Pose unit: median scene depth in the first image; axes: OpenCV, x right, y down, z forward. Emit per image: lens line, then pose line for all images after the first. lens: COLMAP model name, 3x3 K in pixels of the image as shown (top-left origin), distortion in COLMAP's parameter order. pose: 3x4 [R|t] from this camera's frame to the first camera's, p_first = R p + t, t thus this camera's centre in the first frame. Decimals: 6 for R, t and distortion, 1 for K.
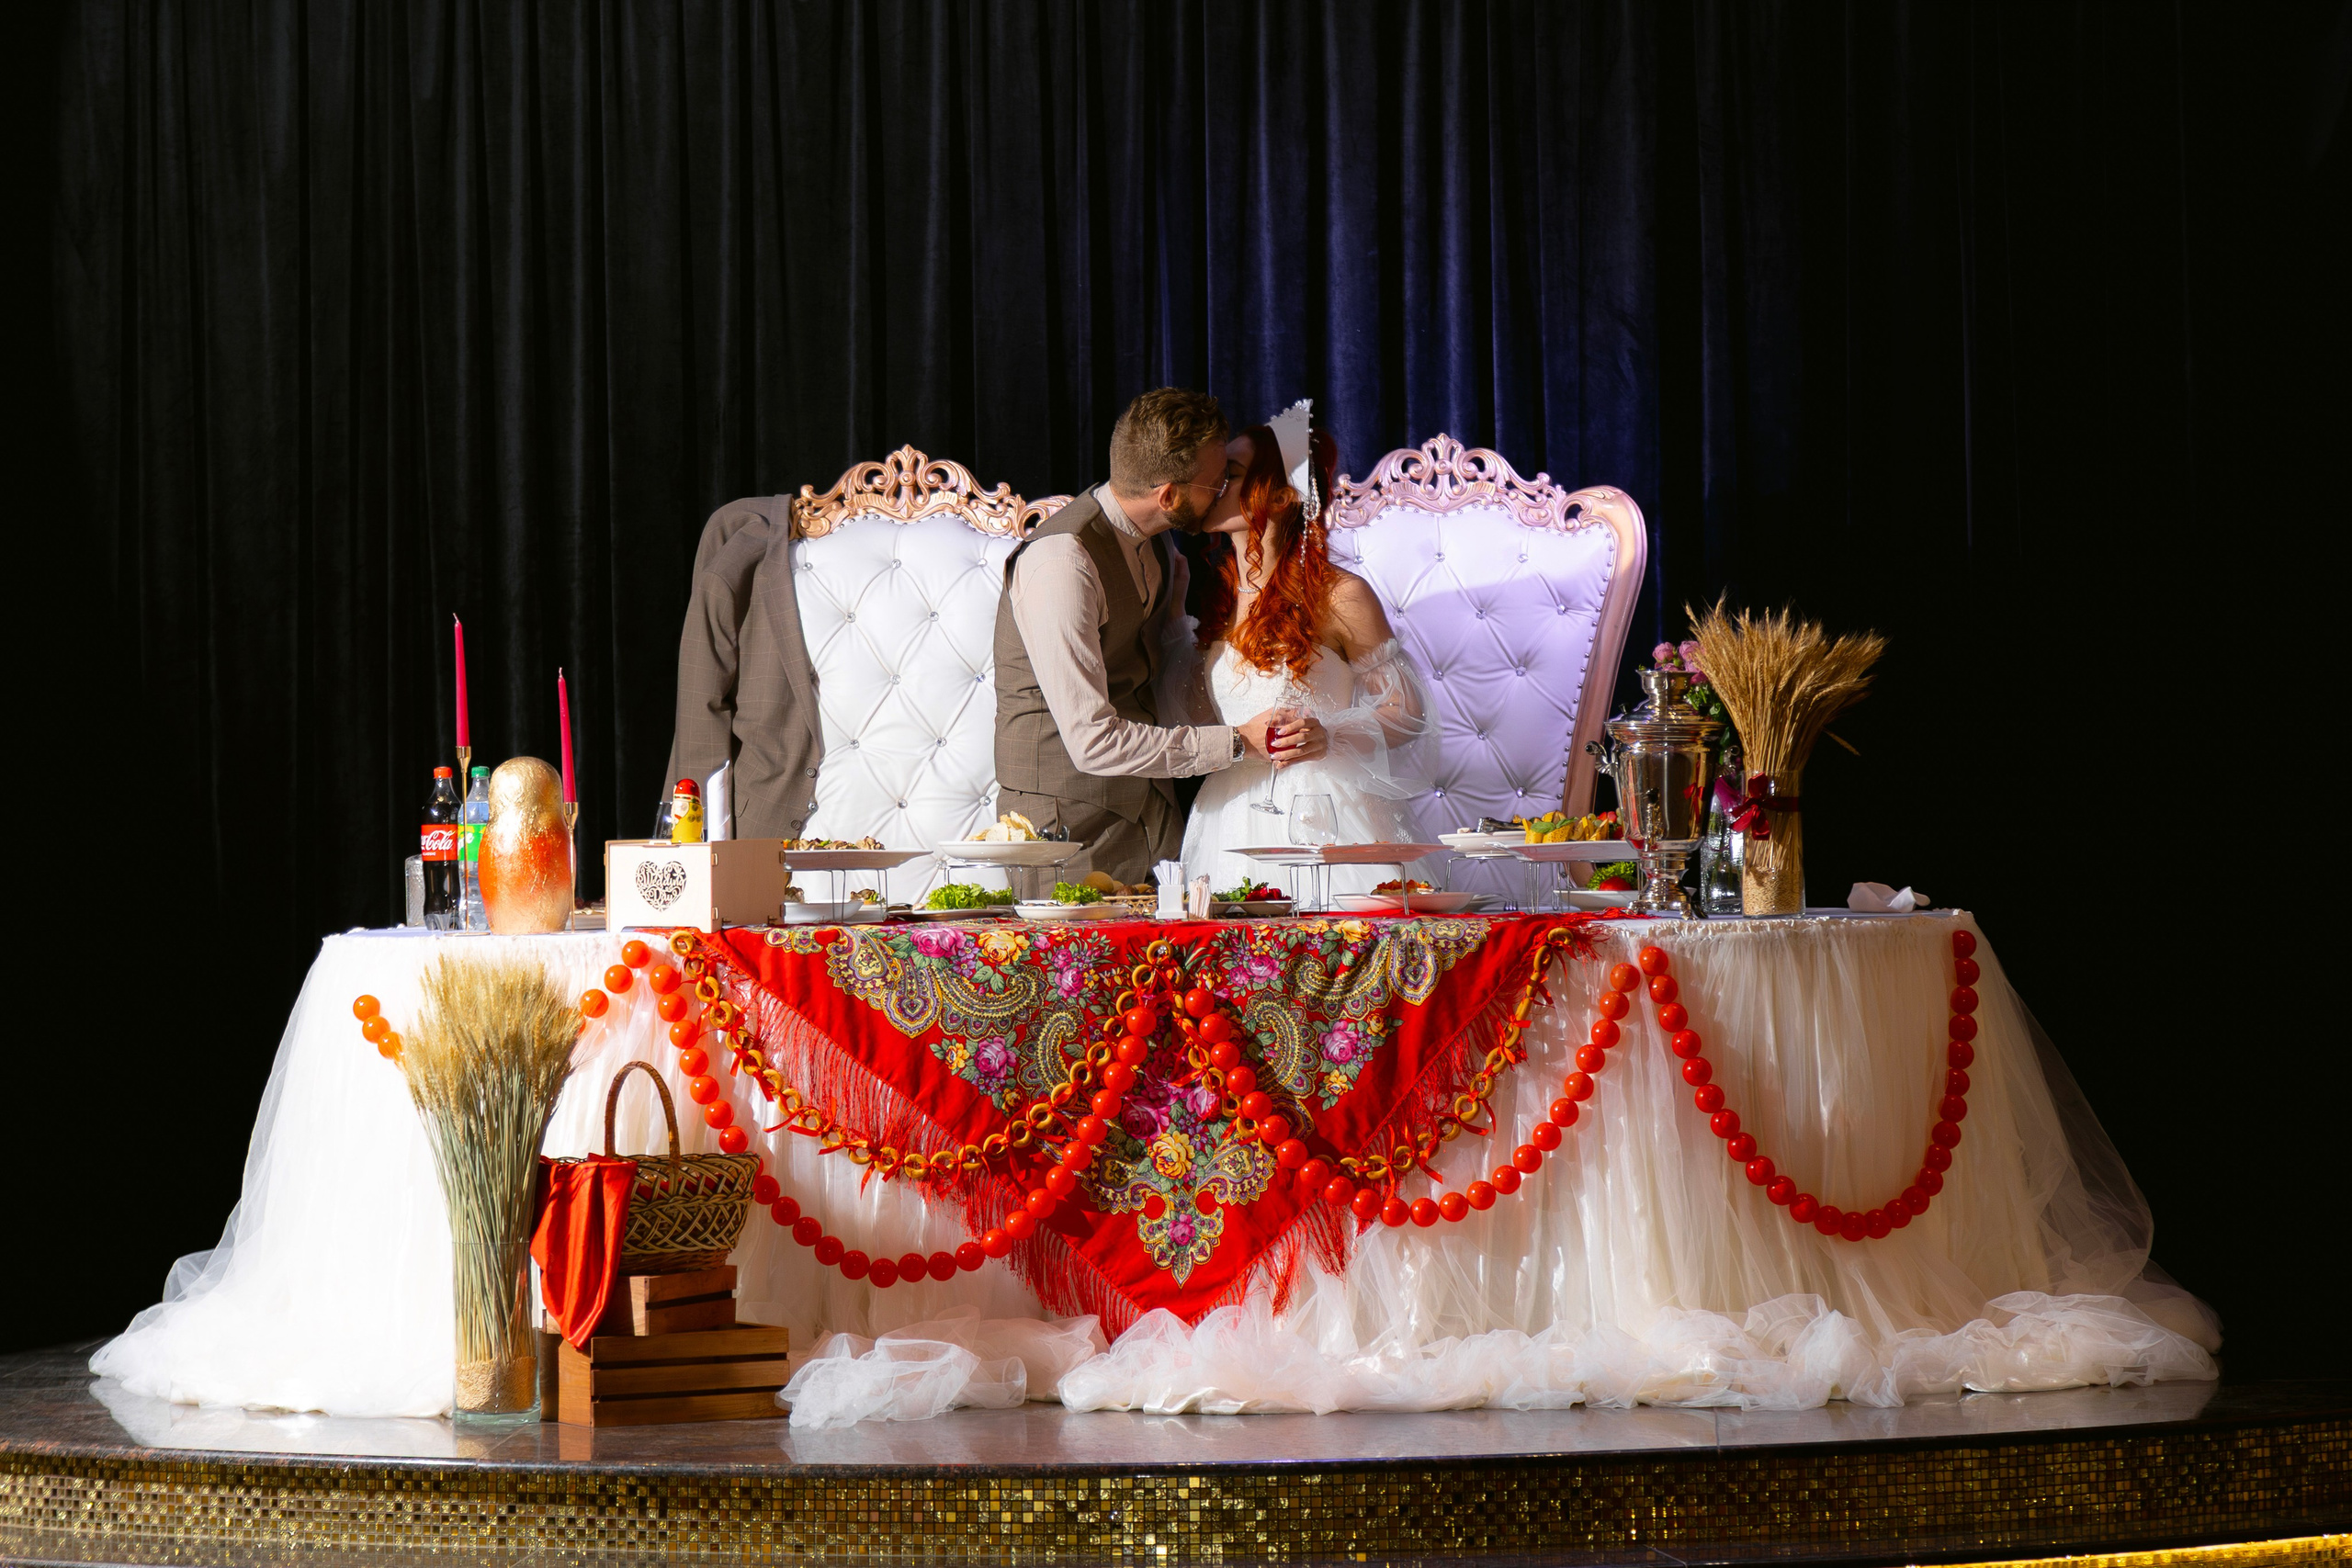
lens RADIAL K [[6298.0, 0, 1699.0], [0, 6298.0, 785.5], [0, 0, 1]] dist [0.007137, 0.350199]
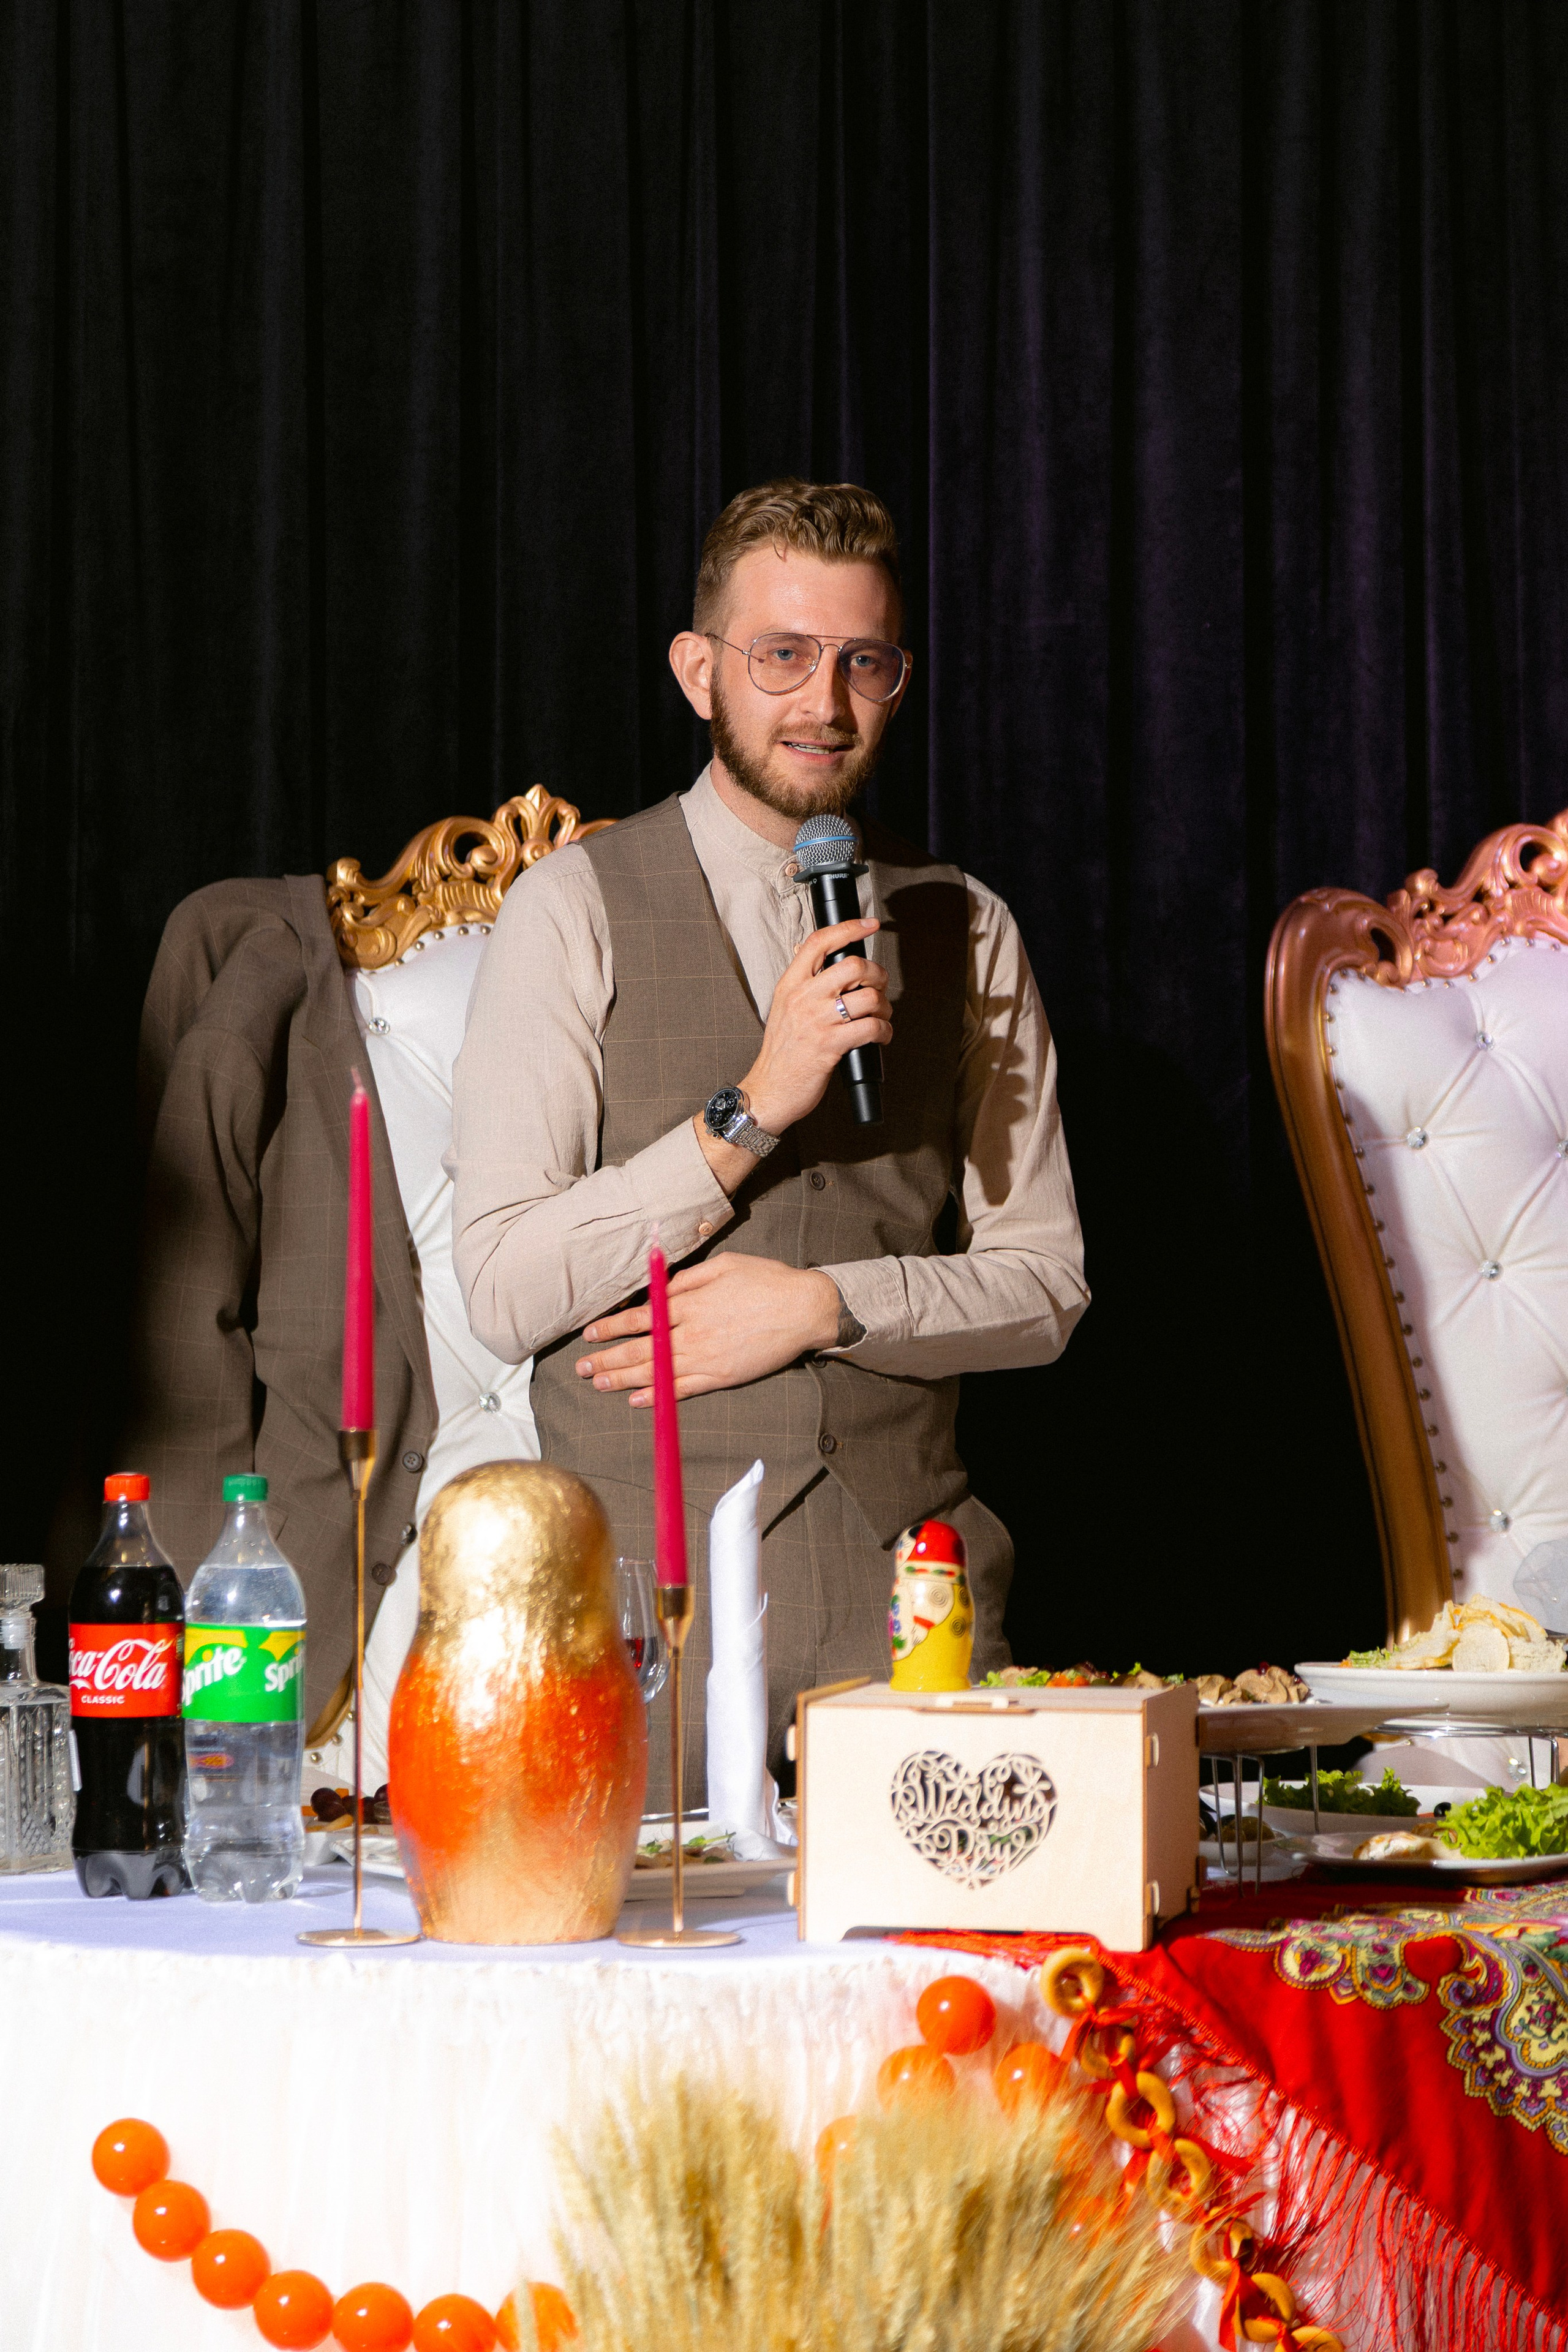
lens RADIAL K [[5661.6, 0, 784.0], [0, 5661.6, 1176.0], [0, 0, 1]] dist [-0.076380, 1.912987]
pose [[0.965327, 0.022374, 0.260083, -0.263681], [-0.012853, 0.999185, -0.038252, -0.008853], [-0.260727, 0.033583, 0.964828, 0.686486]]
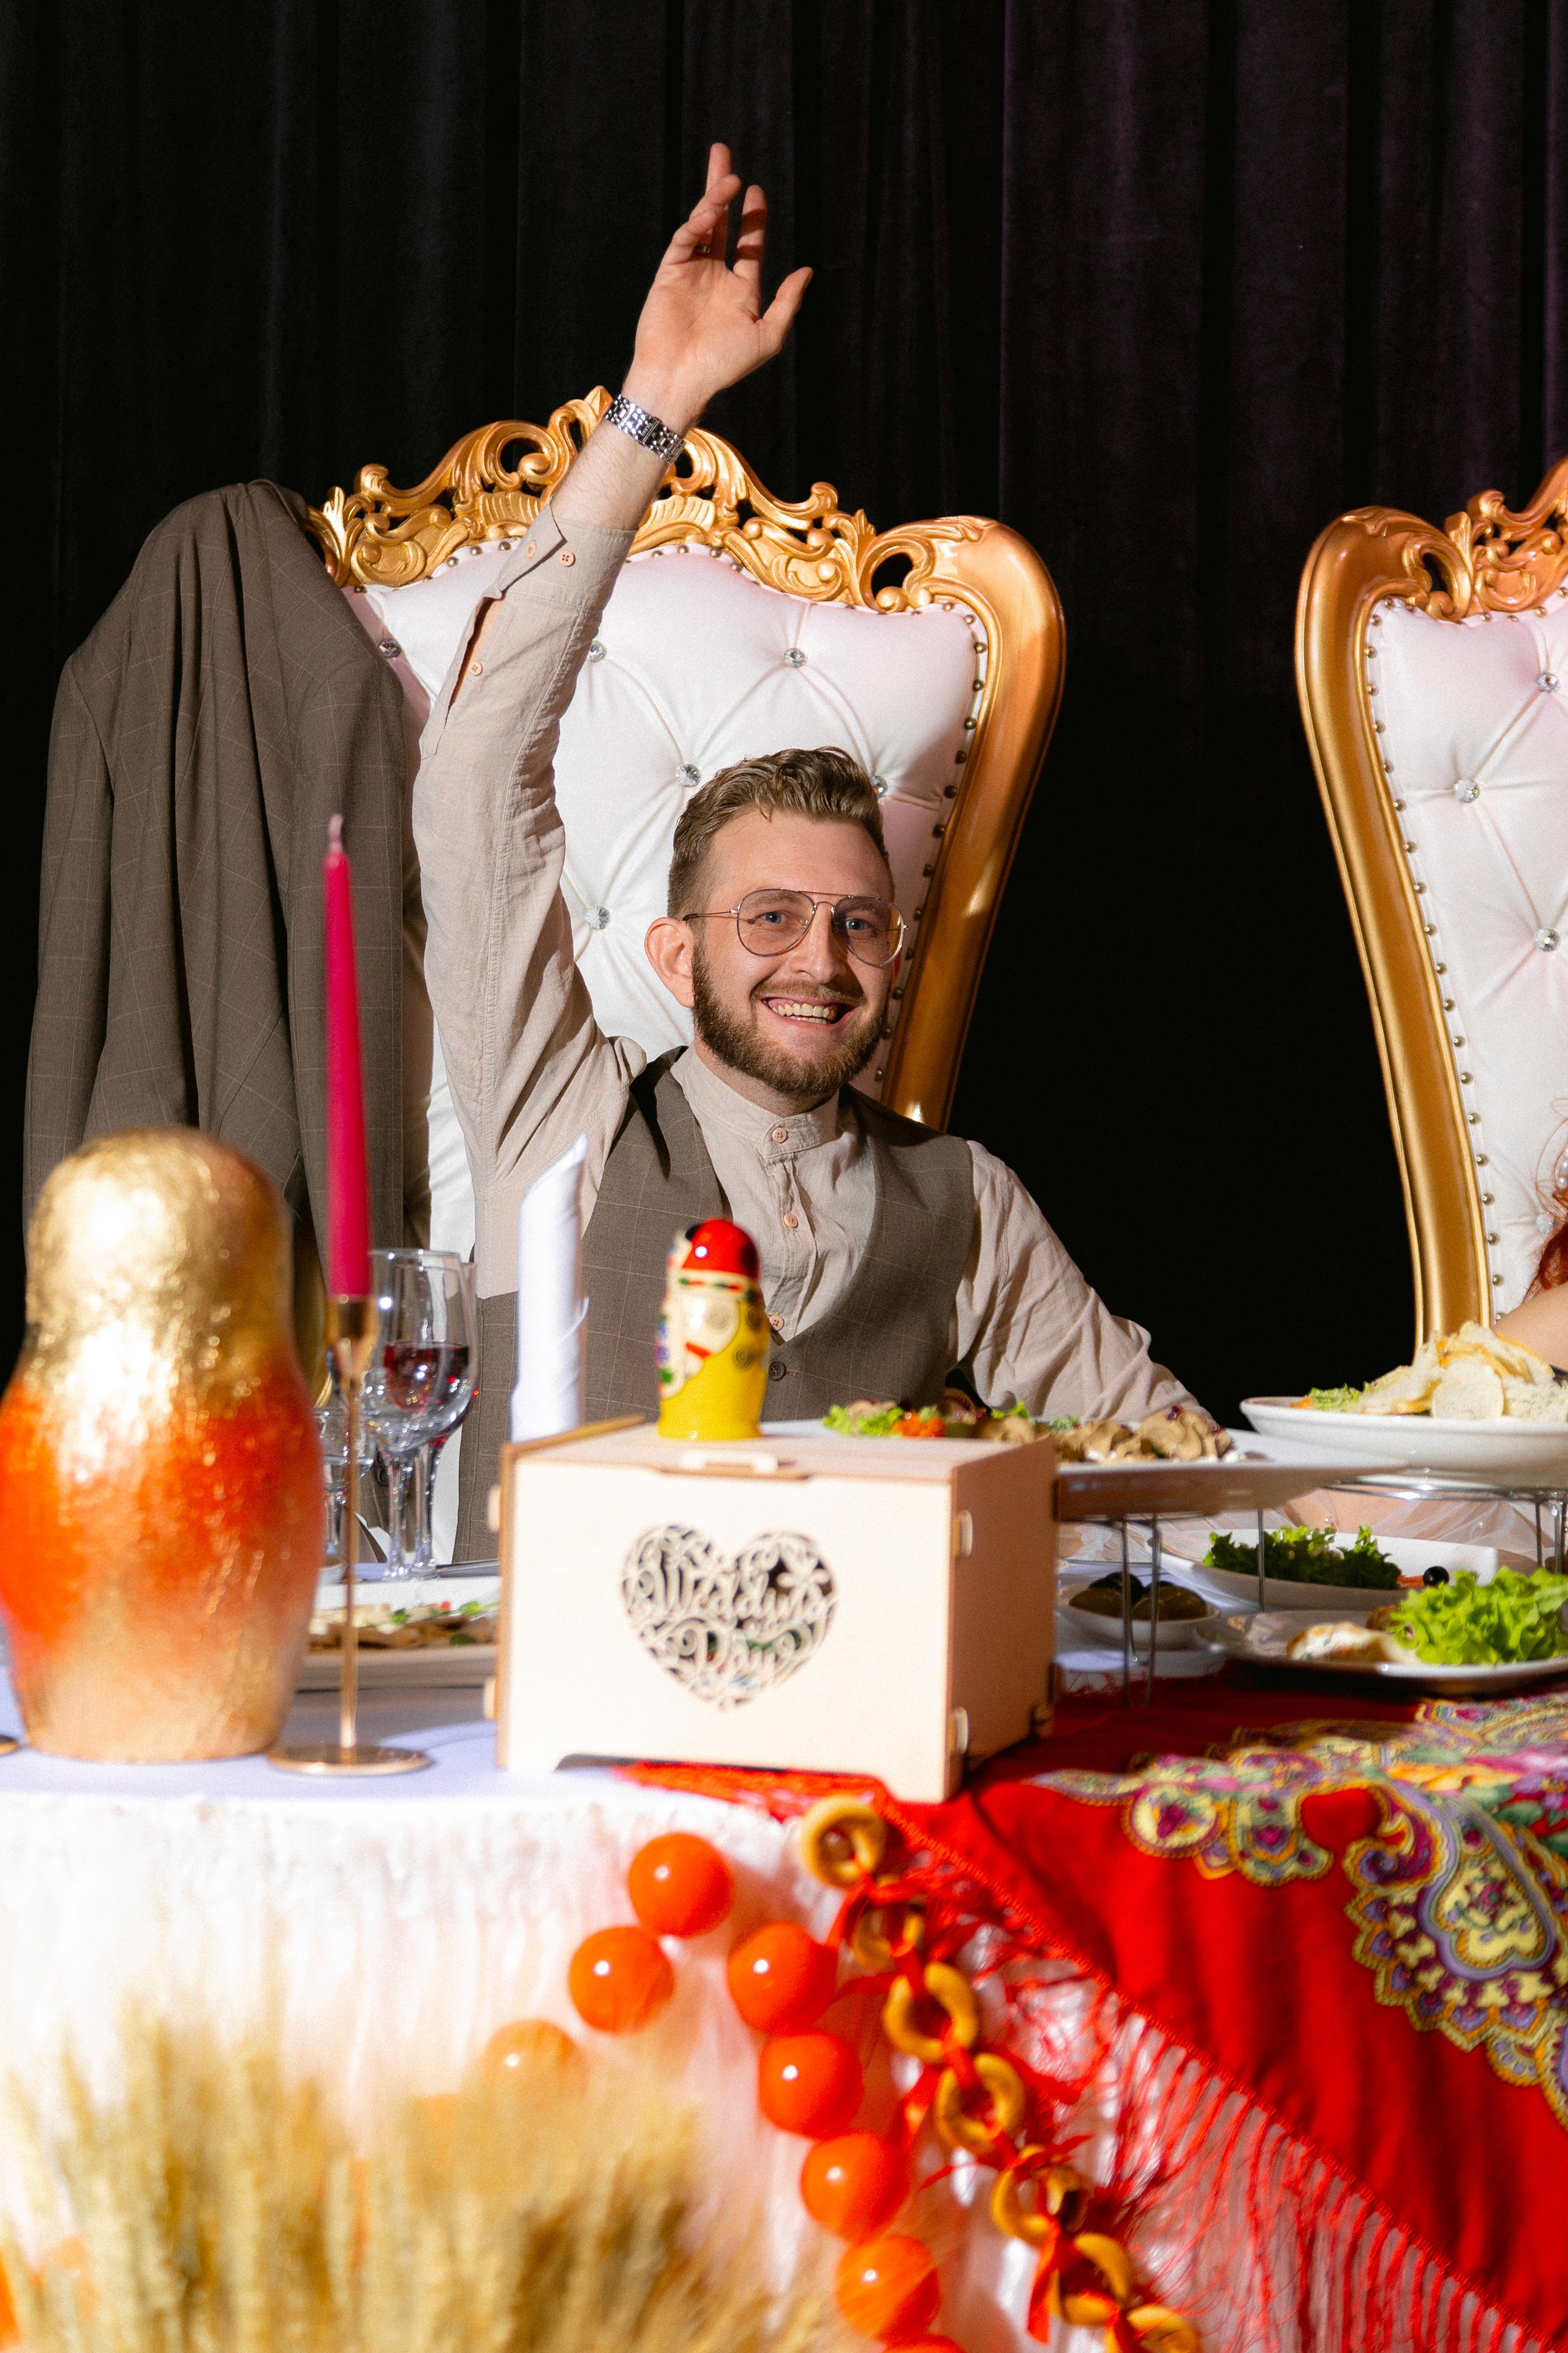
lens RADIAL K [[4559.9, 0, 785.1], [0, 4559.9, 1084.5], [0, 0, 1]] dist [0.026206, 0.060977]
pose [[0.981847, 0.033540, 0.186687, -0.201777], [-0.034504, 0.999403, 0.001917, -0.008051], [-0.186511, -0.008324, 0.982418, 0.806398]]
